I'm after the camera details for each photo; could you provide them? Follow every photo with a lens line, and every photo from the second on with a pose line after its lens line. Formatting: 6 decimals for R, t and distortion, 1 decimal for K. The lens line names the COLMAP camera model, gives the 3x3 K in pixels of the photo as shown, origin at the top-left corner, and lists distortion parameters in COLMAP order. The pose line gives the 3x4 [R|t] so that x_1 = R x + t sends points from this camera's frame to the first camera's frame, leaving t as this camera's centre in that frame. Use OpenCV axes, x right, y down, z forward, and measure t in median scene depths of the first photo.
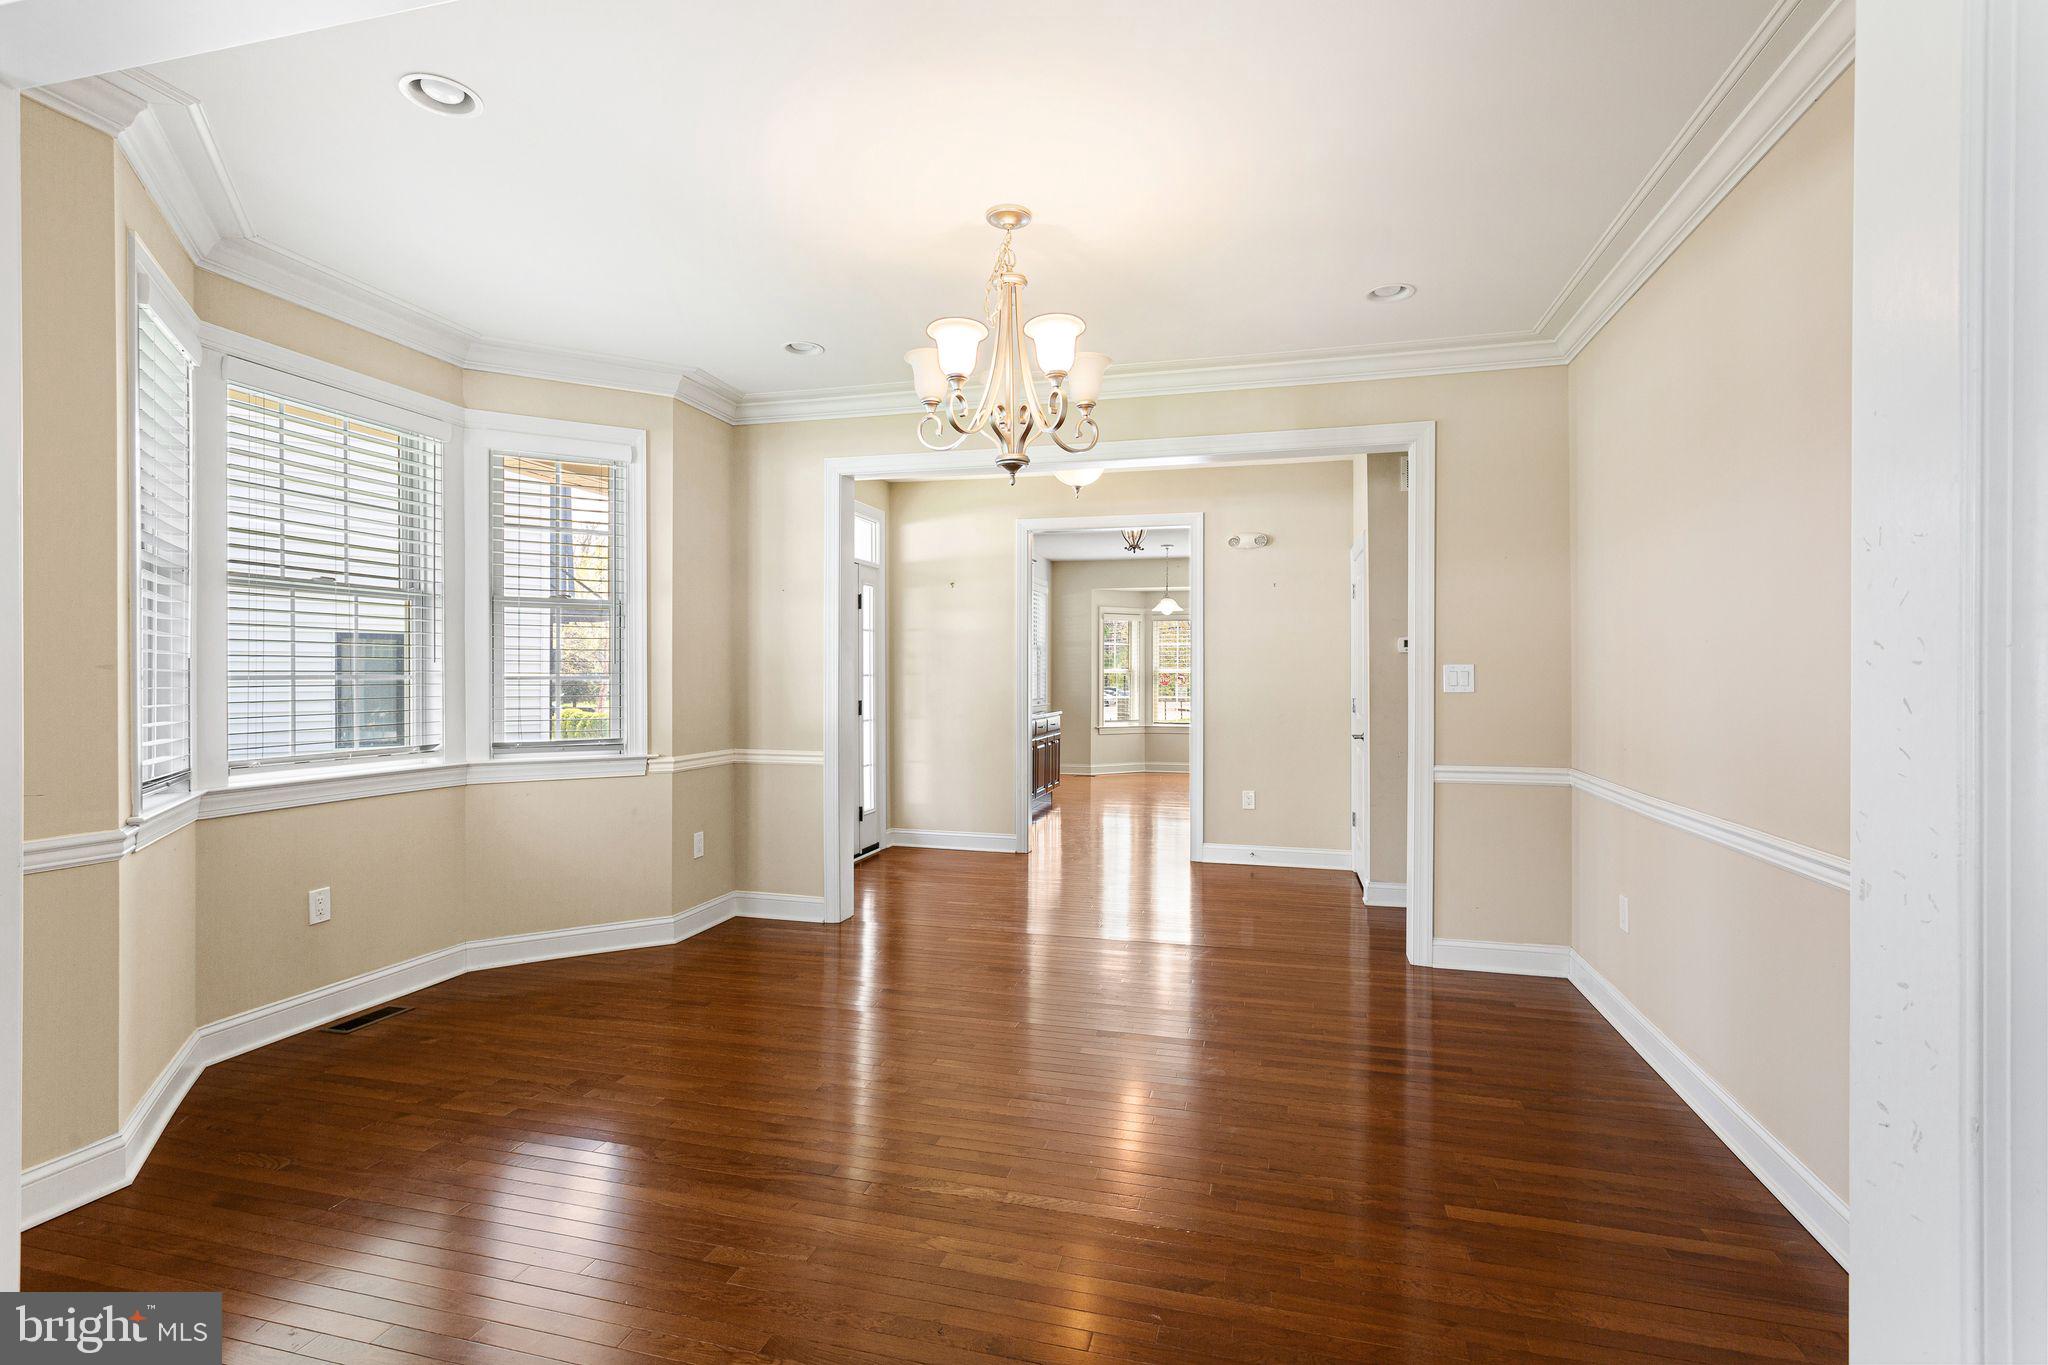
lens RADIAL K [[975.4, 0, 1019.9], [0, 975.4, 676.9], [0, 0, 1]] dist [-0.000599, 0.003181]
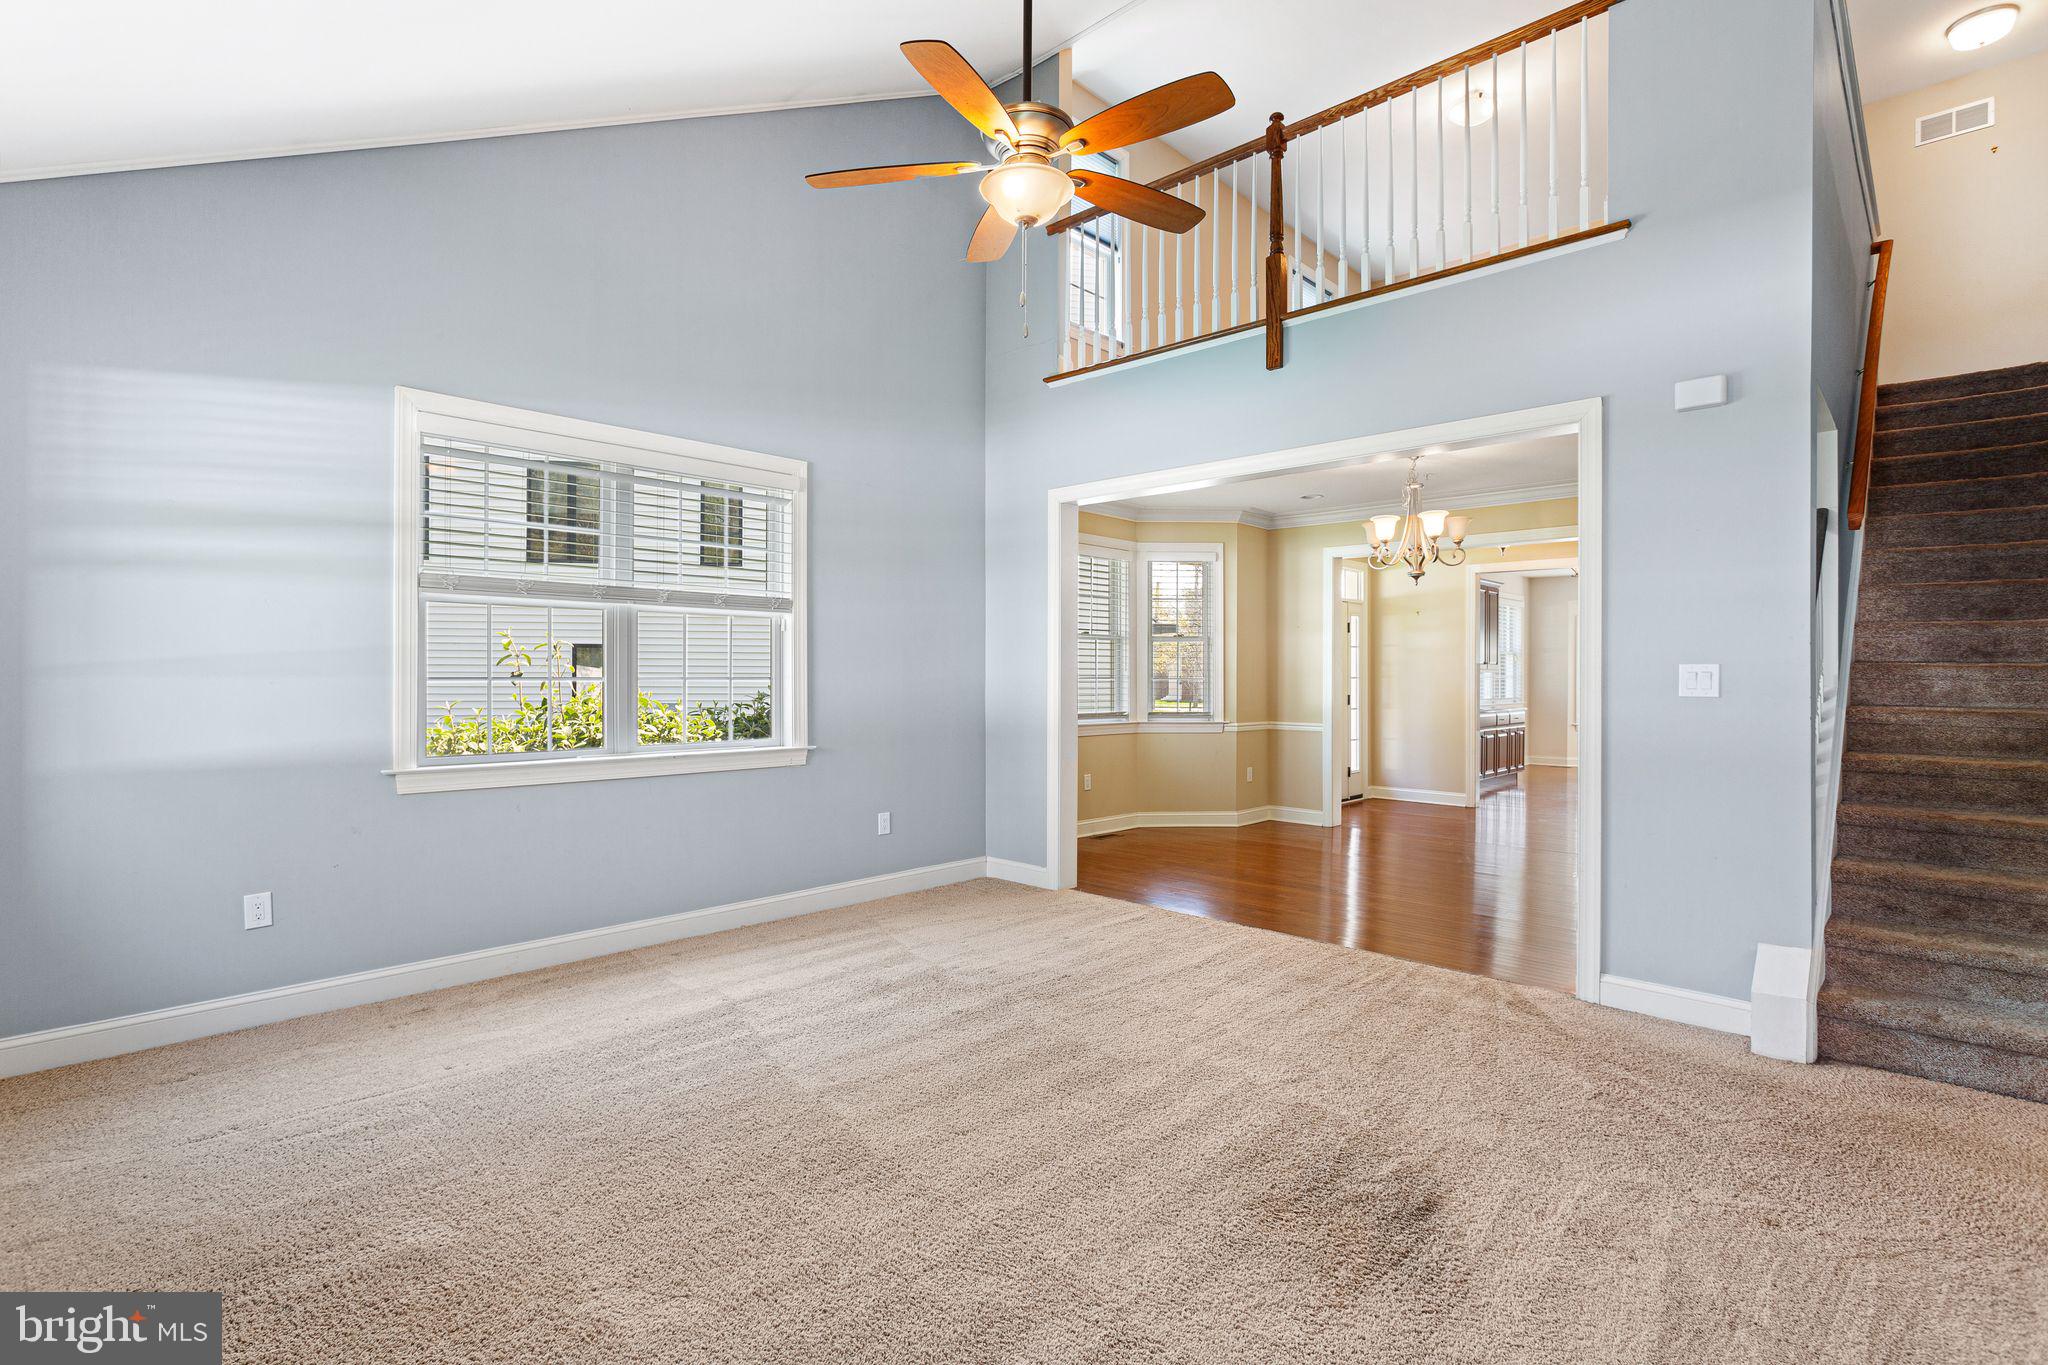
lens RADIAL K [[975.4, 0, 1017.0], [0, 975.4, 676.1], [0, 0, 1]] dist [-0.000599, 0.003181]
pose [[0.876192, -0.001923, -0.481958, 0.140279], [-0.000510, 0.999988, -0.004917, 0.004335], [0.481961, 0.004554, 0.876181, -0.694172]]
